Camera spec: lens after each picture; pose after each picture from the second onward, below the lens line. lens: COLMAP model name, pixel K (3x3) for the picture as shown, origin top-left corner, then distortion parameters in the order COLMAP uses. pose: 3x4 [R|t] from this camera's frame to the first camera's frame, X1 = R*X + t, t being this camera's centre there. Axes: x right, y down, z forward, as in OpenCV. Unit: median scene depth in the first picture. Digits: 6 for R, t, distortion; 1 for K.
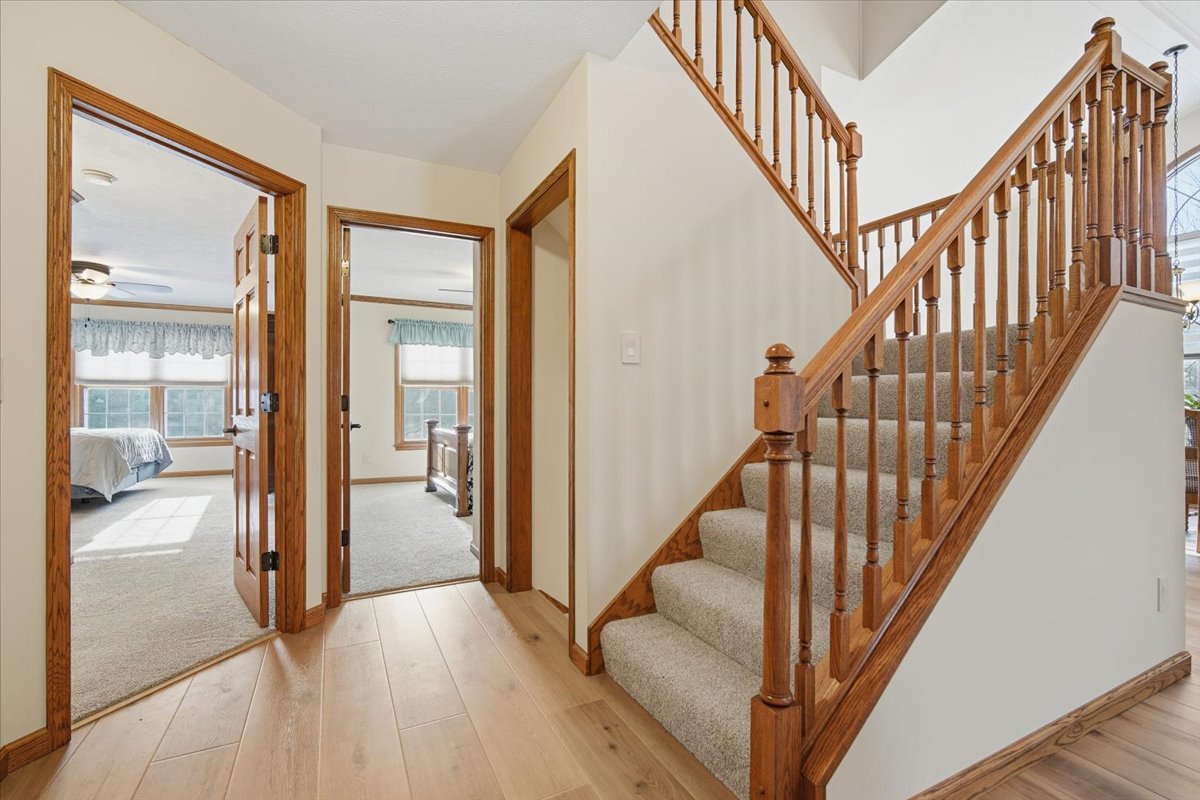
lens RADIAL K [[533.5, 0, 598.1], [0, 533.5, 404.0], [0, 0, 1]] dist [-0.014495, 0.005282]
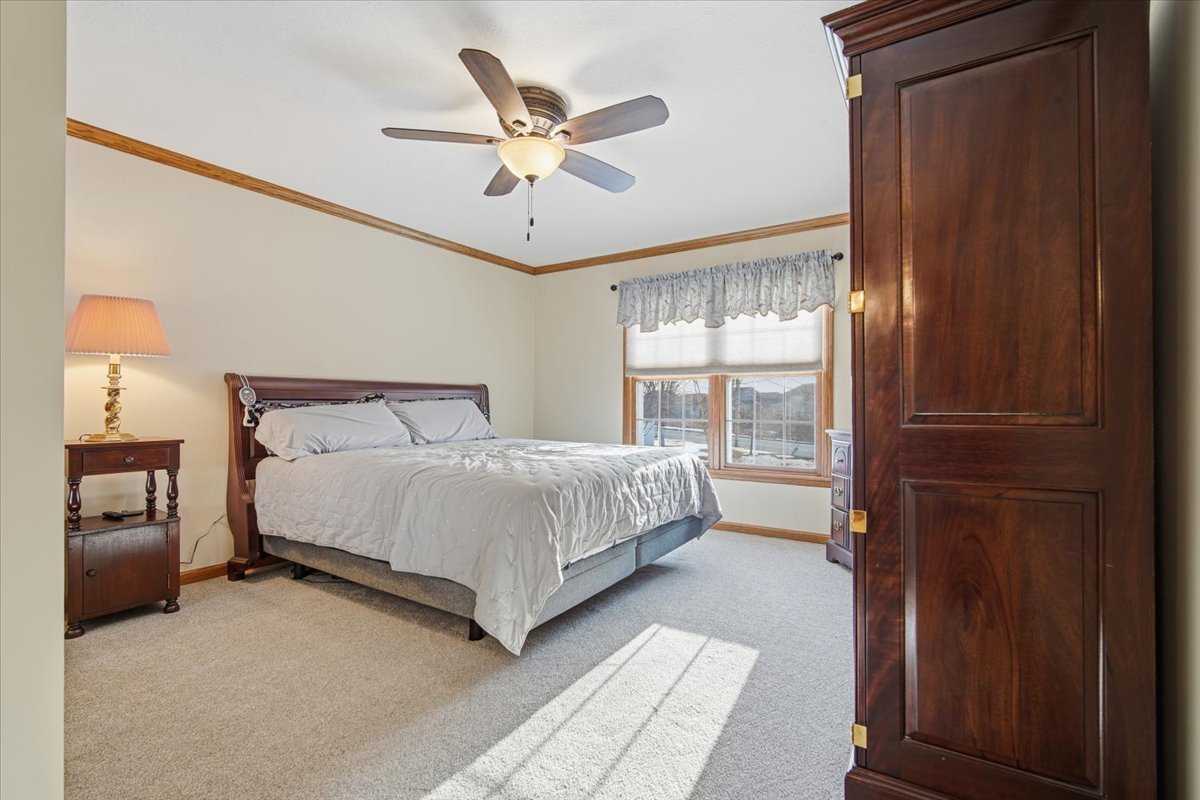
lens RADIAL K [[533.5, 0, 598.1], [0, 533.5, 404.0], [0, 0, 1]] dist [-0.014495, 0.005282]
pose [[0.493902, -0.003927, -0.869509, -0.380897], [-0.001189, 0.999986, -0.005192, 0.002335], [0.869517, 0.003598, 0.493890, 0.593441]]
